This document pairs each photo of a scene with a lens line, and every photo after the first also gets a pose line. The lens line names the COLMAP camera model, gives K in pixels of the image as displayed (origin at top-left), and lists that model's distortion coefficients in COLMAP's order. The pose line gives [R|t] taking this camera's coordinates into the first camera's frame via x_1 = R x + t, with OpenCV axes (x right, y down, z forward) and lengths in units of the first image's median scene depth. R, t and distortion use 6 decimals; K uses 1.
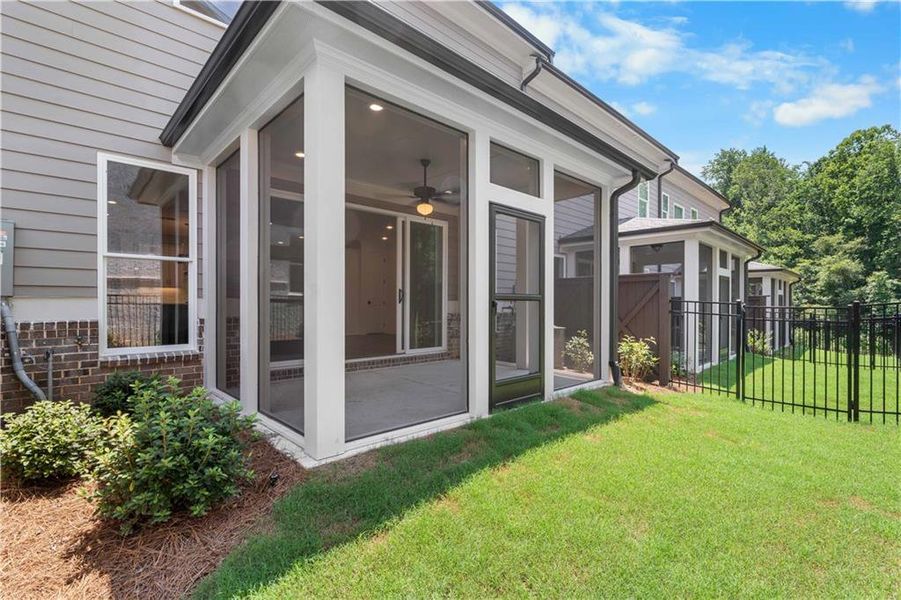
lens RADIAL K [[413.5, 0, 448.0], [0, 413.5, 301.4], [0, 0, 1]] dist [-0.007506, 0.002568]
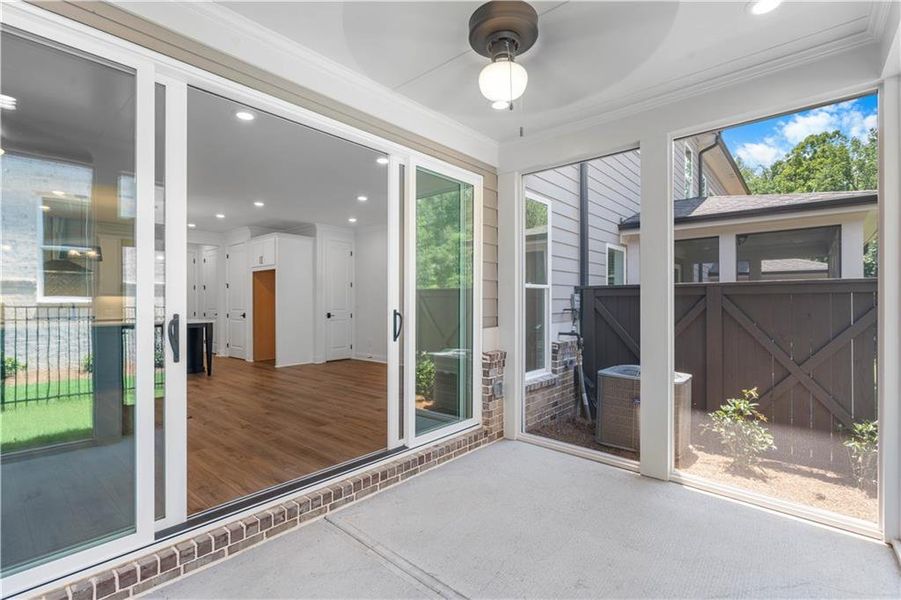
lens RADIAL K [[413.5, 0, 450.9], [0, 413.5, 302.7], [0, 0, 1]] dist [-0.007506, 0.002568]
pose [[0.995307, -0.002772, 0.096725, -0.058897], [0.002006, 0.999966, 0.008018, -0.025073], [-0.096743, -0.007786, 0.995279, 0.316863]]
